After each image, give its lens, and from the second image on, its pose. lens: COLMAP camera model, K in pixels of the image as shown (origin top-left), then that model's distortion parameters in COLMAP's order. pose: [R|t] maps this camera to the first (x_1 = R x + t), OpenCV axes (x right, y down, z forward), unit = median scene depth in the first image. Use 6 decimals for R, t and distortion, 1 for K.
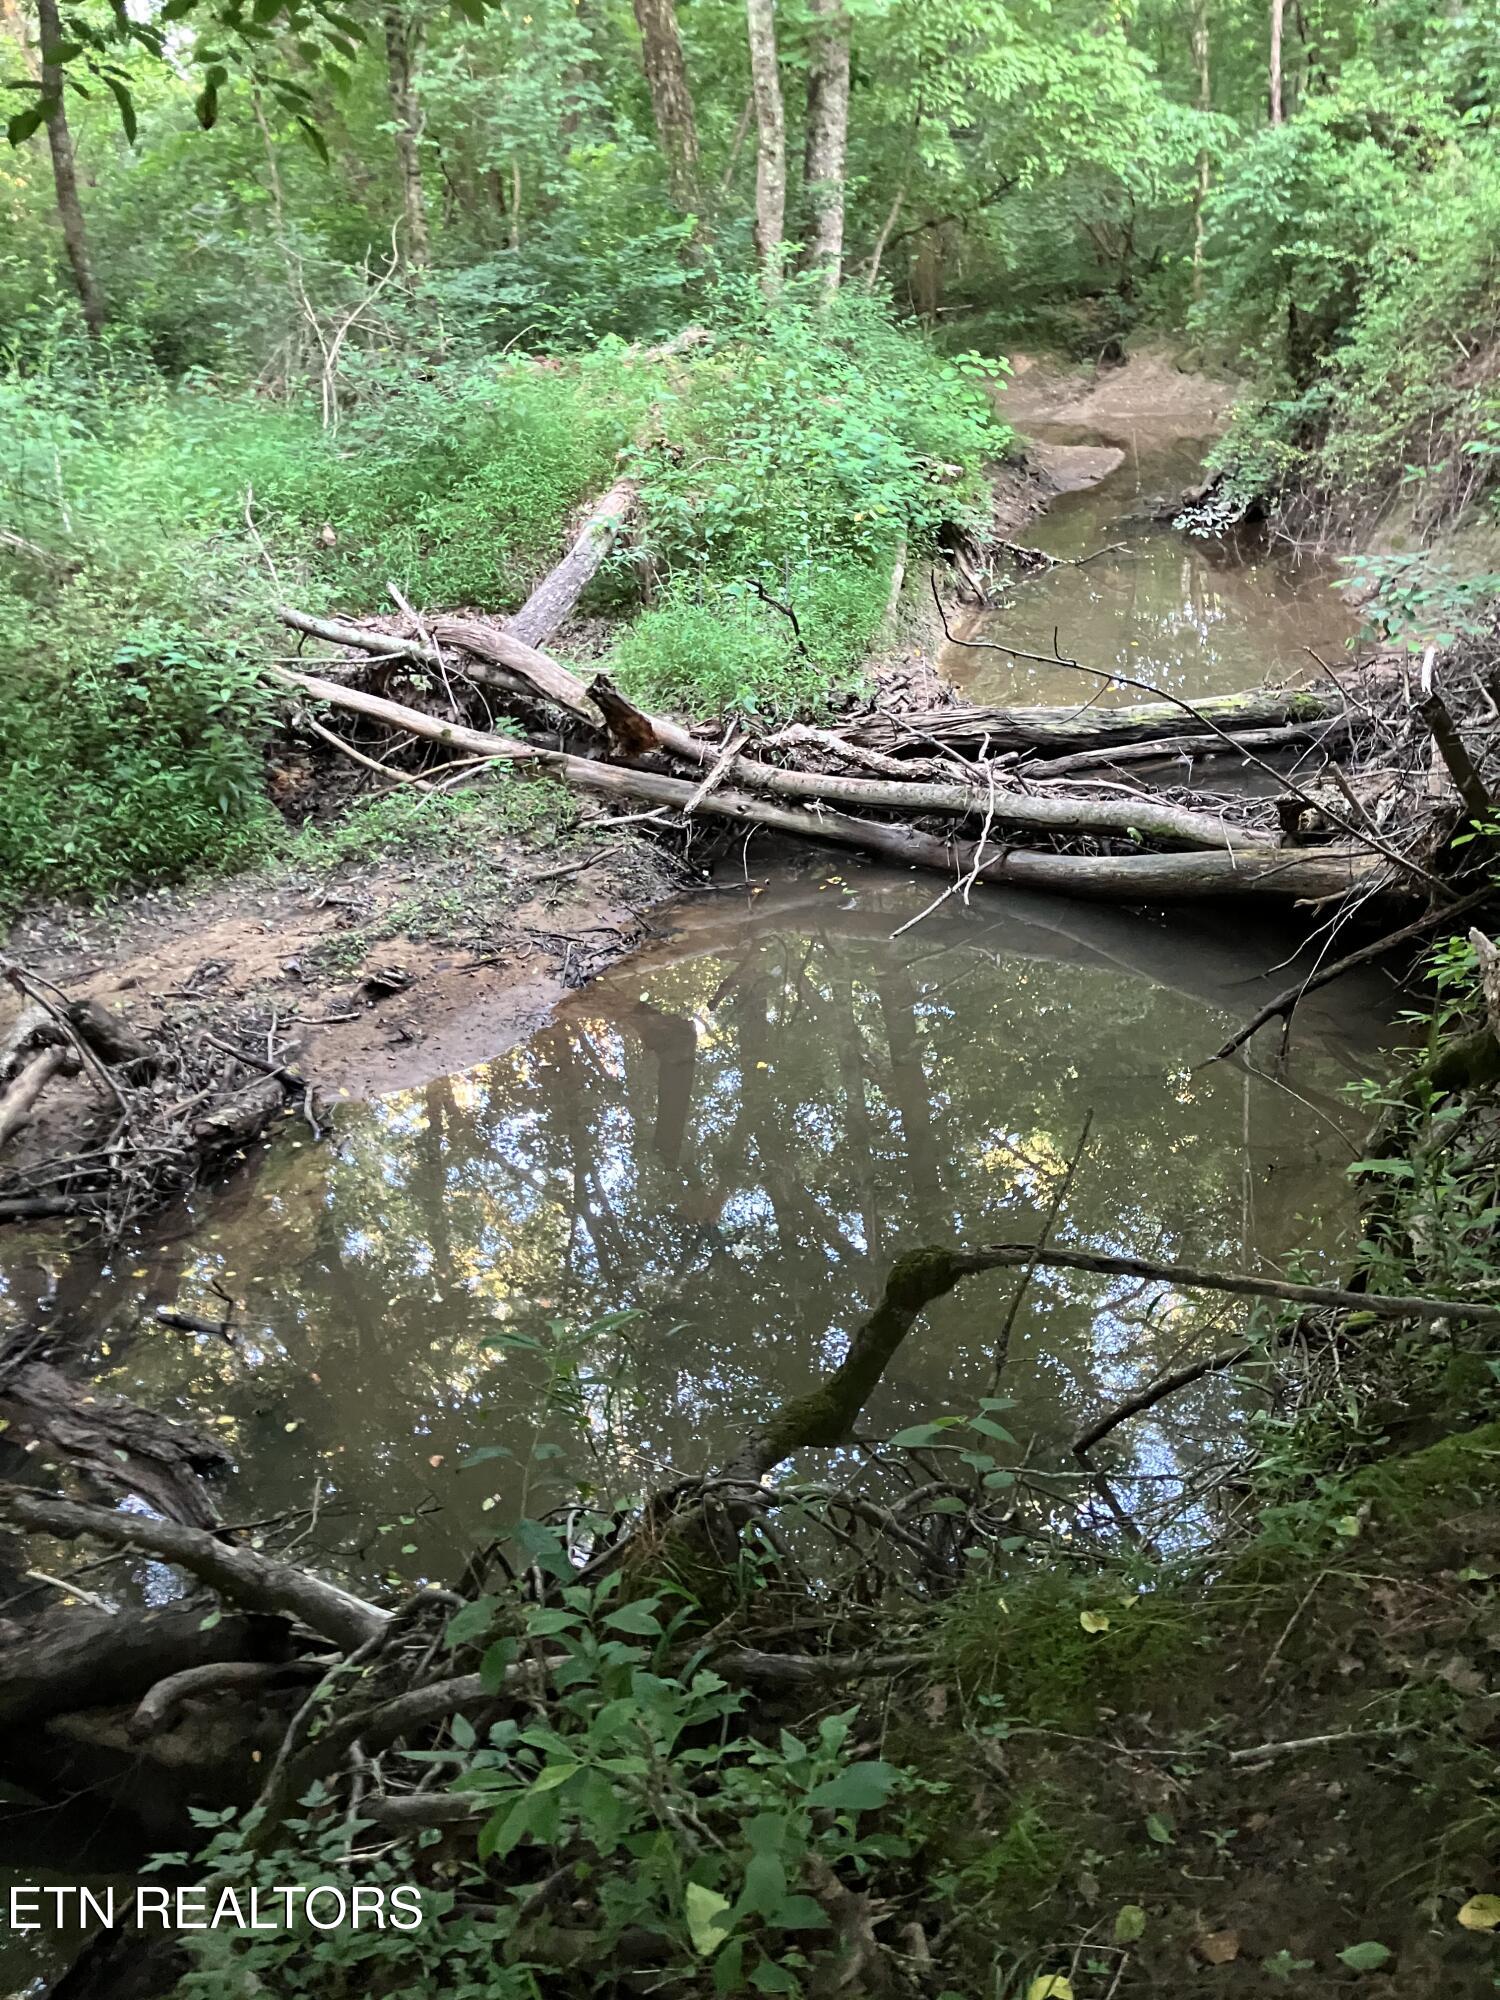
lens RADIAL K [[1599.9, 0, 750.0], [0, 1599.9, 1000.0], [0, 0, 1]] dist [0.045051, -0.002874]
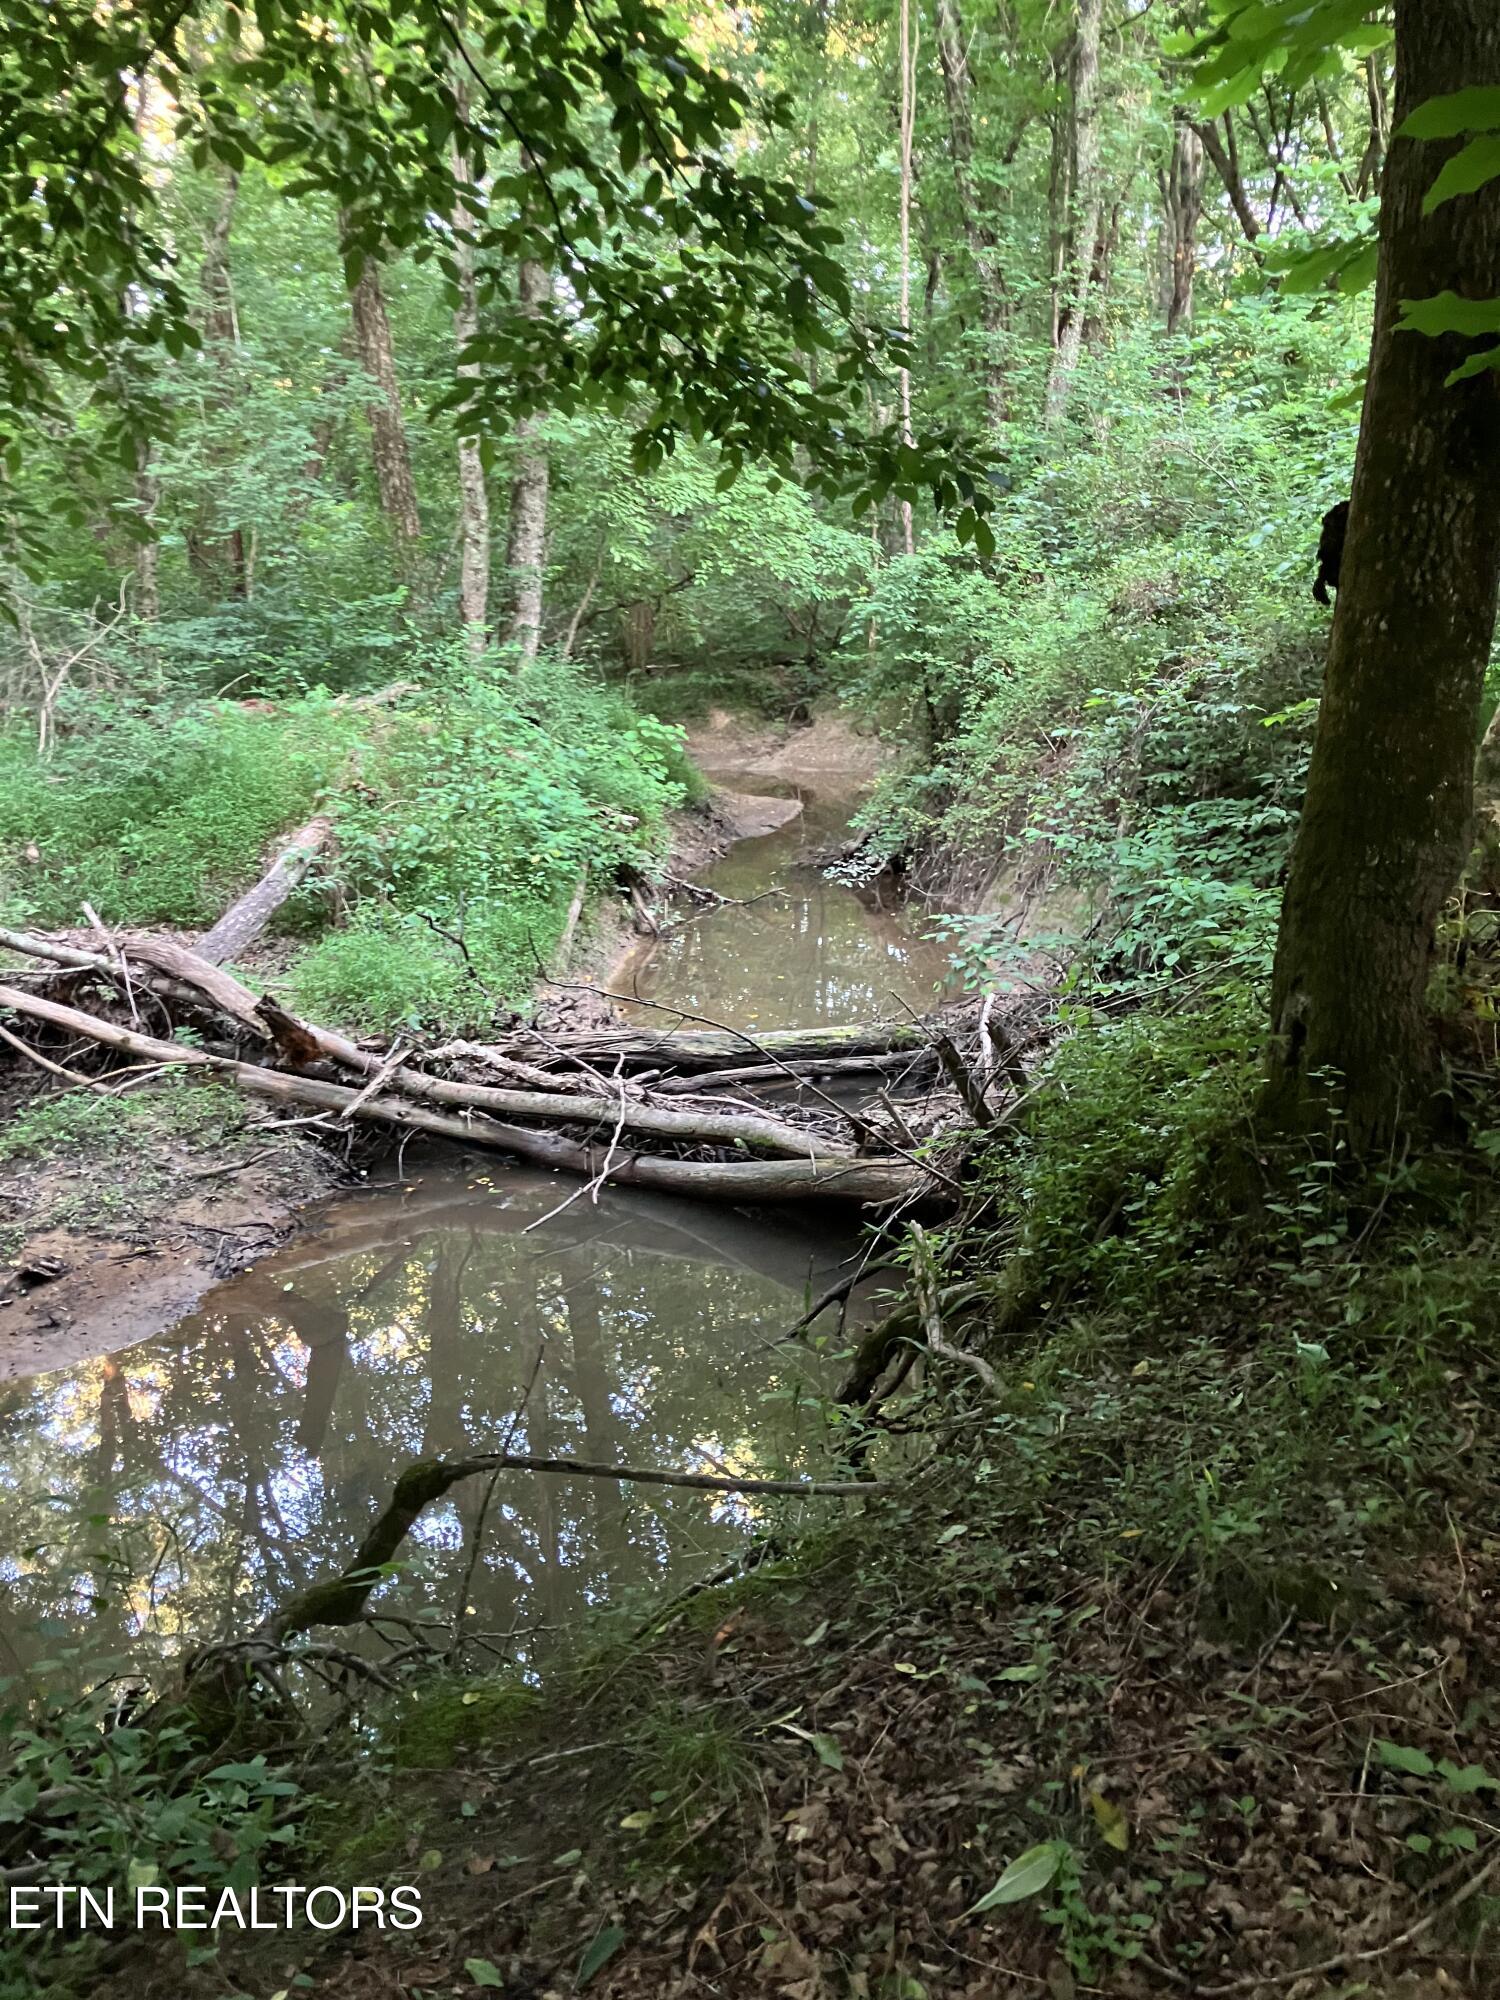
lens RADIAL K [[1656.8, 0, 712.9], [0, 1656.8, 1001.0], [0, 0, 1]] dist [0.193933, -0.465441]
pose [[0.991830, 0.029952, 0.124000, 0.050748], [-0.006169, 0.982169, -0.187898, 0.014686], [-0.127417, 0.185598, 0.974330, -0.130681]]
